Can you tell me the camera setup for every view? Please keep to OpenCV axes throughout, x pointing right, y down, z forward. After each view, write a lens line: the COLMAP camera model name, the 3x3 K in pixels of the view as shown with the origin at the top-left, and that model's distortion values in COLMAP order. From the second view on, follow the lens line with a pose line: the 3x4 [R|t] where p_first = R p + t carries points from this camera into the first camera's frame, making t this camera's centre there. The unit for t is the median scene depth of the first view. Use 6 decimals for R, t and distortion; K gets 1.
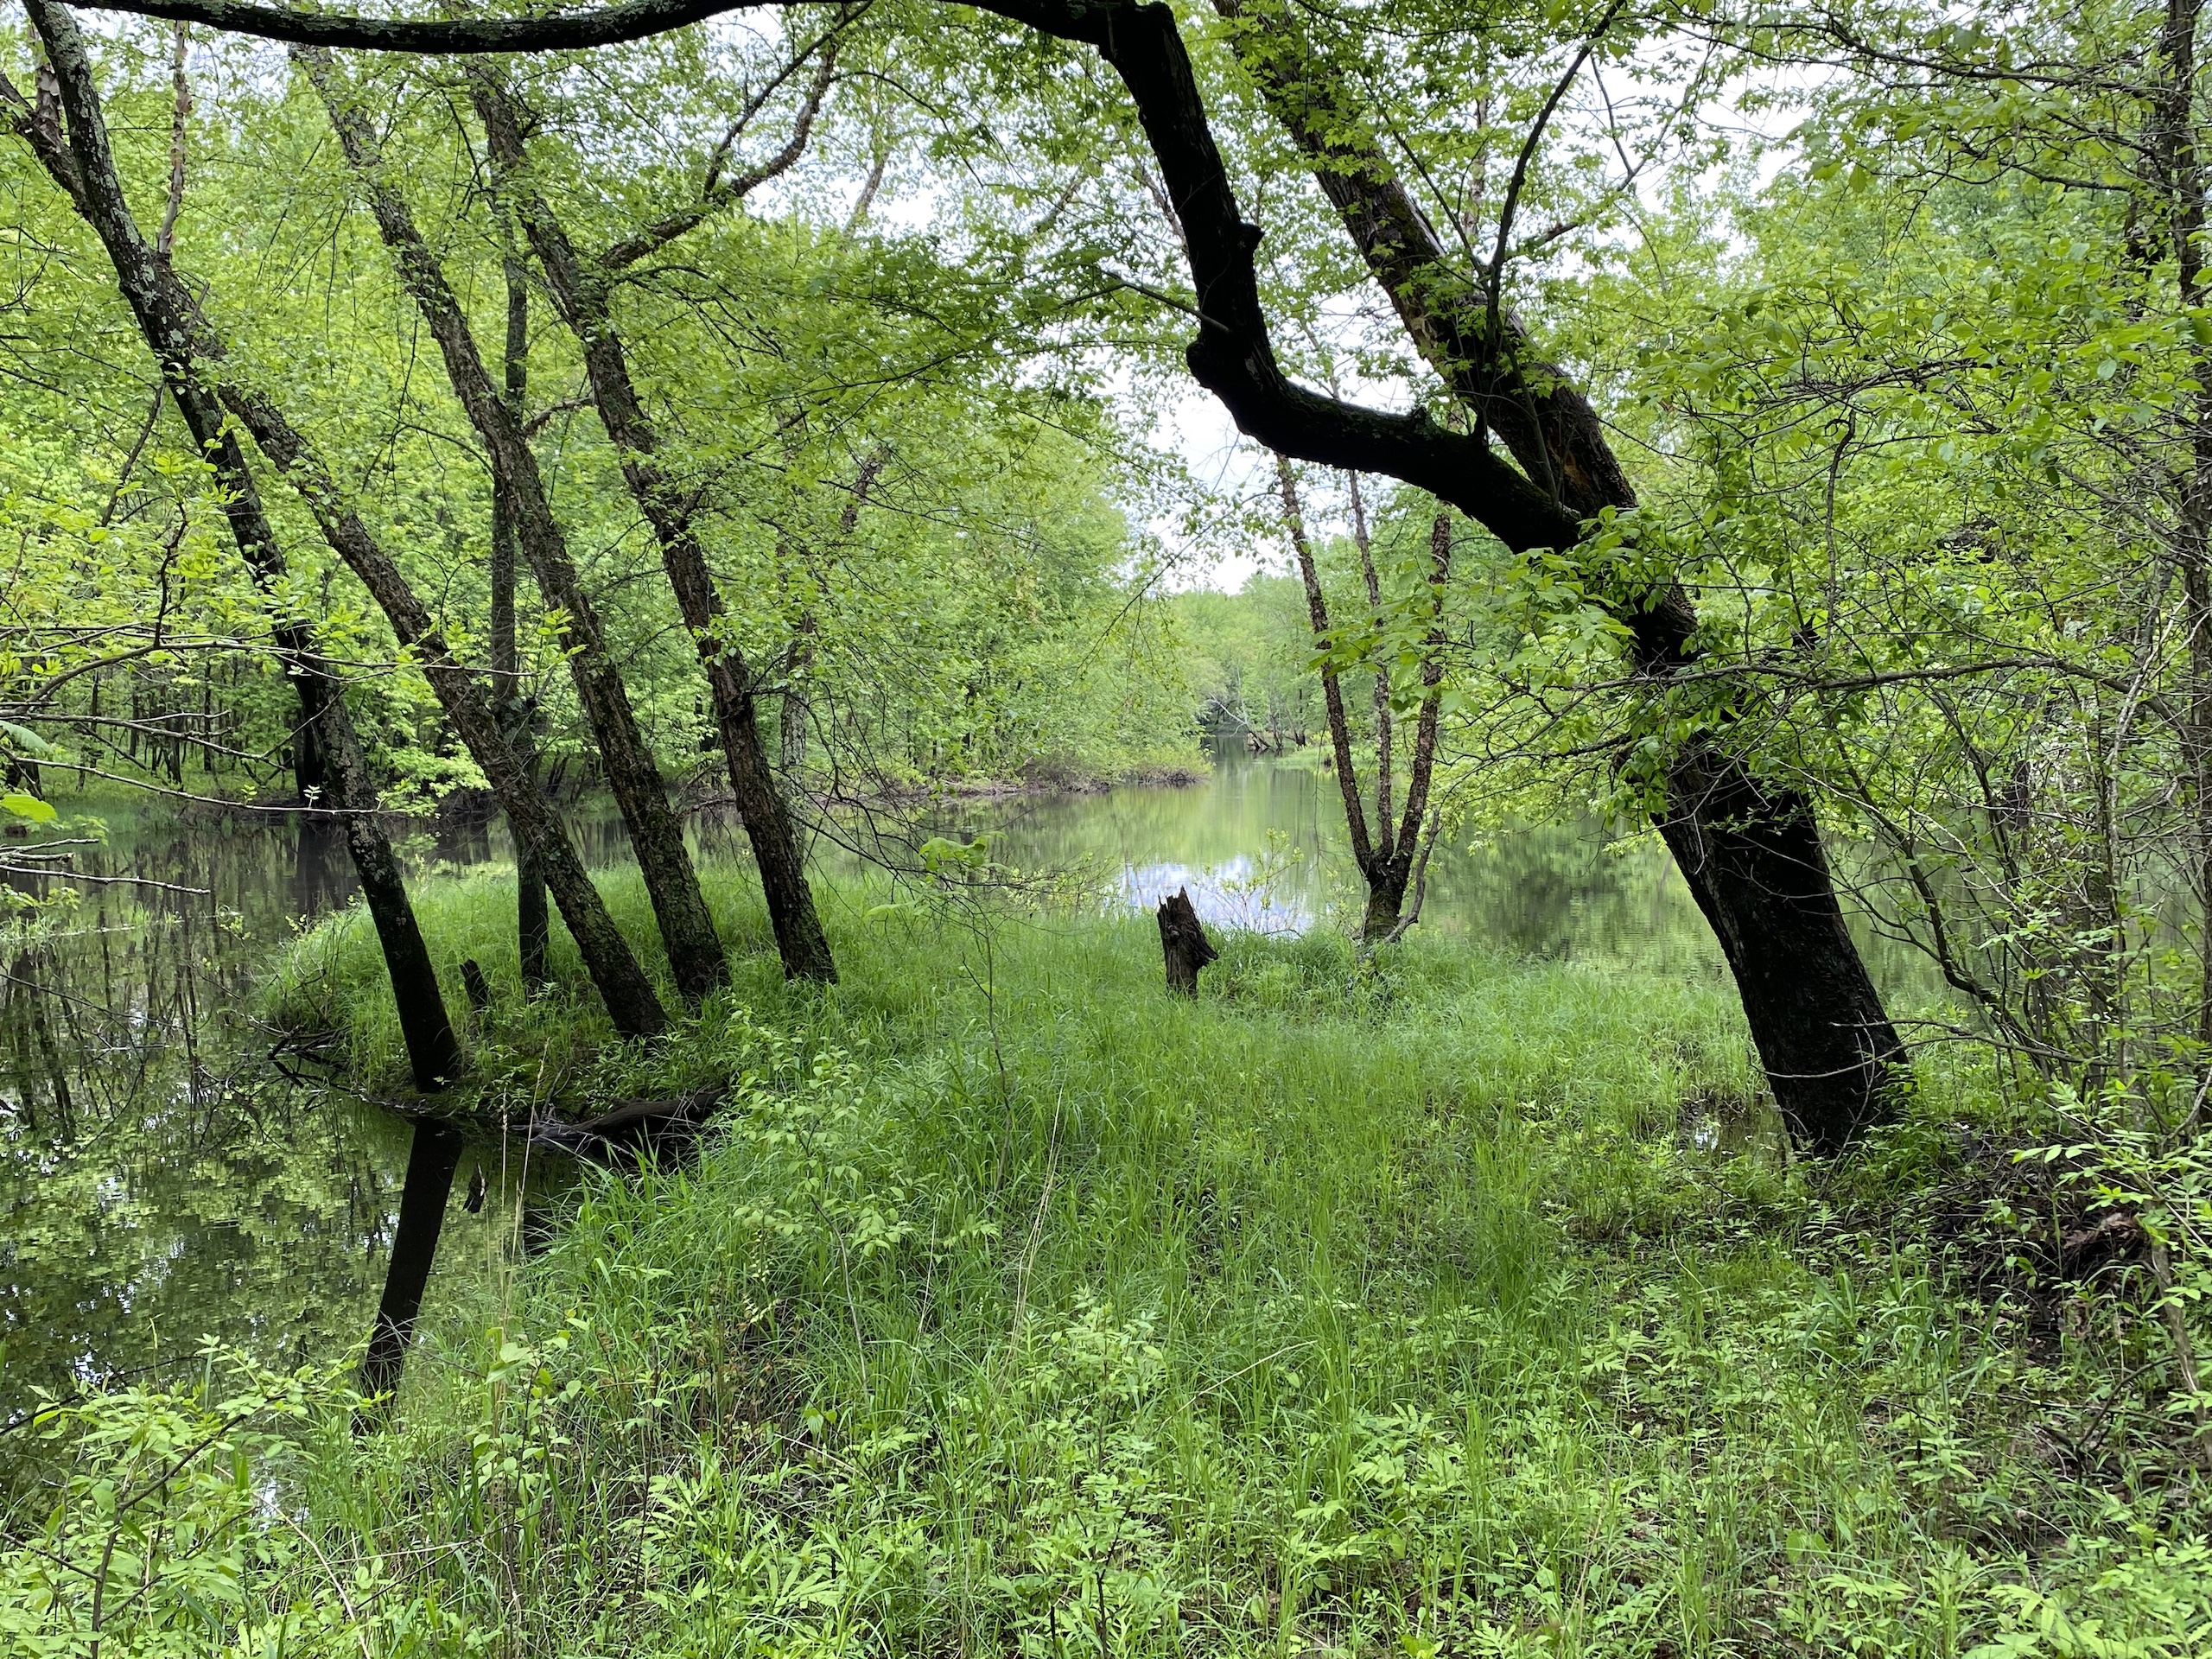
lens RADIAL K [[2062.0, 0, 1106.5], [0, 2062.0, 829.4], [0, 0, 1]] dist [-0.000698, 0.000000]
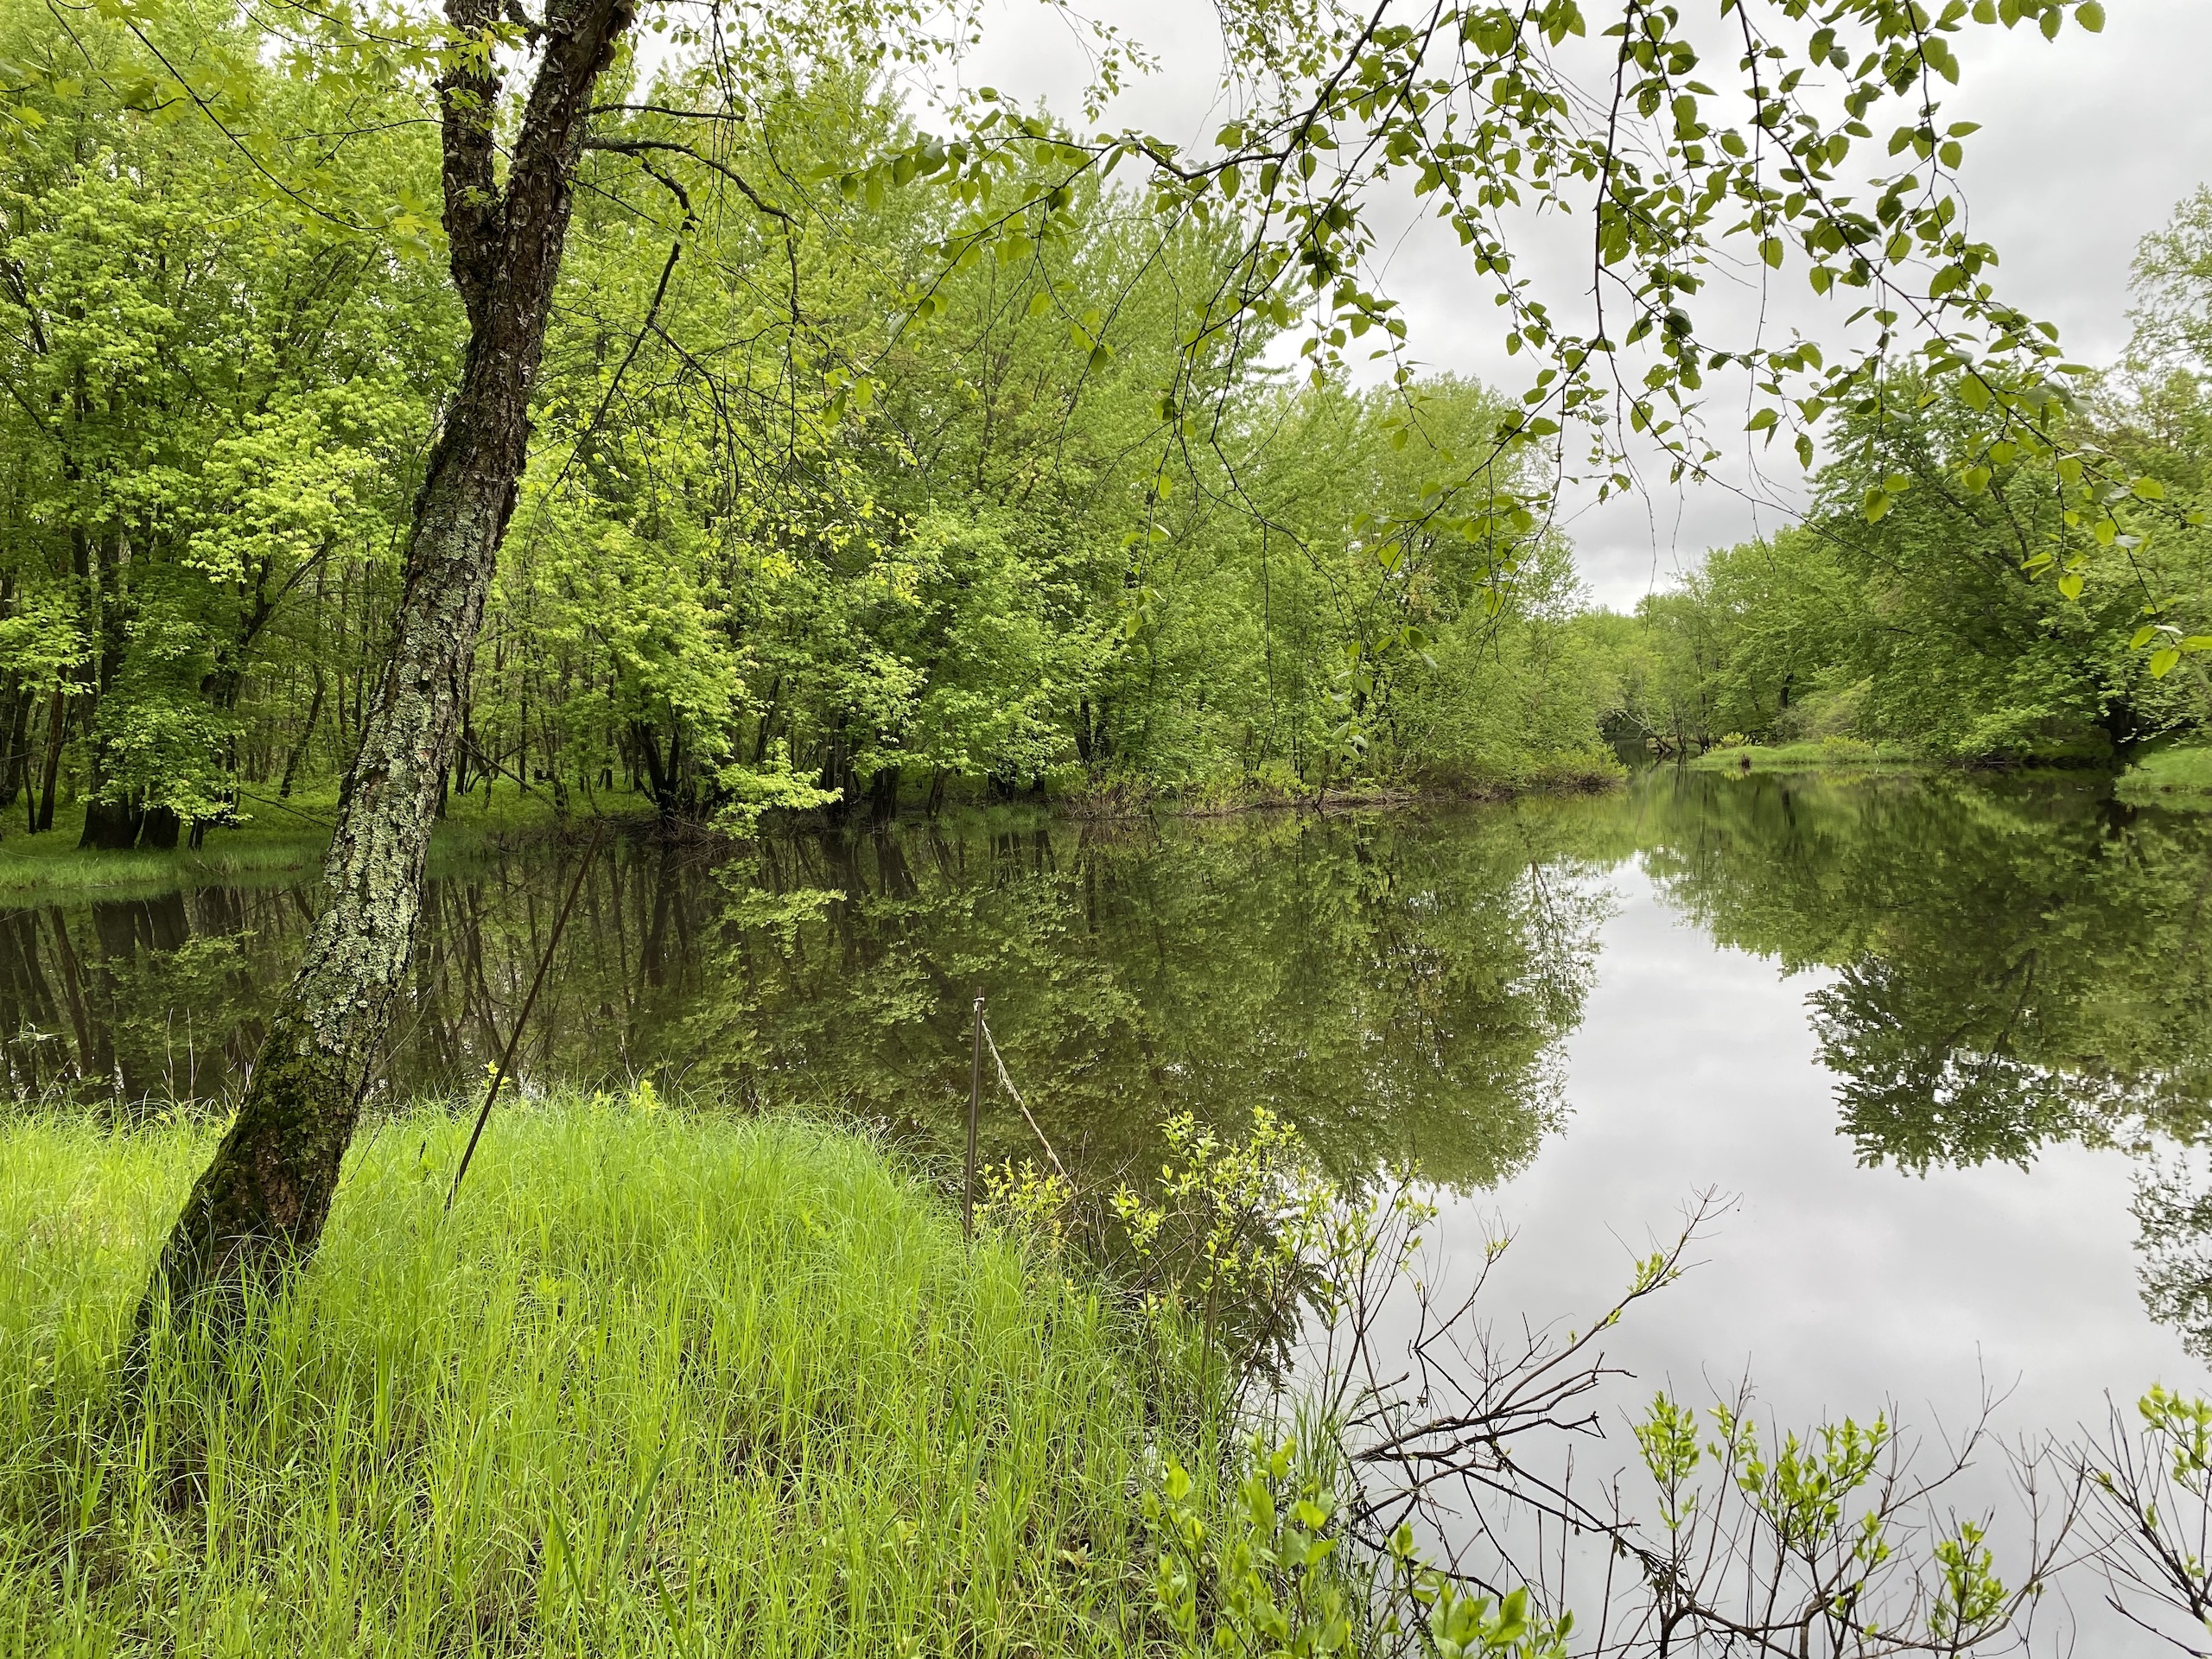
lens RADIAL K [[1664.9, 0, 1100.6], [0, 1664.9, 829.2], [0, 0, 1]] dist [0.006447, 0.000282]
pose [[0.970148, -0.010711, -0.242277, 0.002648], [0.011091, 0.999938, 0.000207, -0.006887], [0.242260, -0.002888, 0.970207, 0.236103]]
